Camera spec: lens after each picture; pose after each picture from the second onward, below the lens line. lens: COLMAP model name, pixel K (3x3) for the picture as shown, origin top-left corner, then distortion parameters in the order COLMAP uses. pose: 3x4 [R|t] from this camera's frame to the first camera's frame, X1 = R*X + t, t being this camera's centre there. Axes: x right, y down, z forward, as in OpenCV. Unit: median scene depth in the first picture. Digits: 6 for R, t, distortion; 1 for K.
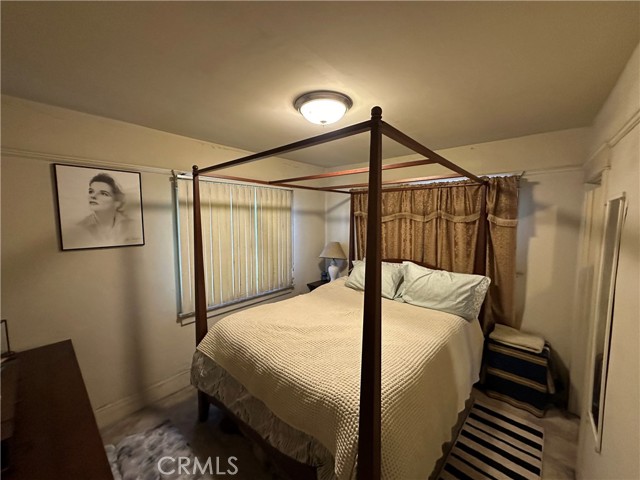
lens RADIAL K [[256.8, 0, 320.0], [0, 256.8, 240.0], [0, 0, 1]] dist [-0.002427, -0.000091]
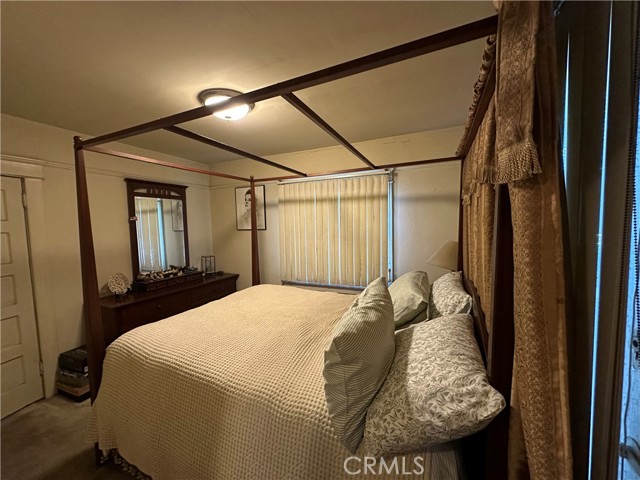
lens RADIAL K [[256.8, 0, 320.0], [0, 256.8, 240.0], [0, 0, 1]] dist [-0.002427, -0.000091]
pose [[0.282223, 0.063678, -0.957233, 0.726947], [-0.057233, 0.997135, 0.049459, -0.011532], [0.957640, 0.040827, 0.285059, 0.658909]]
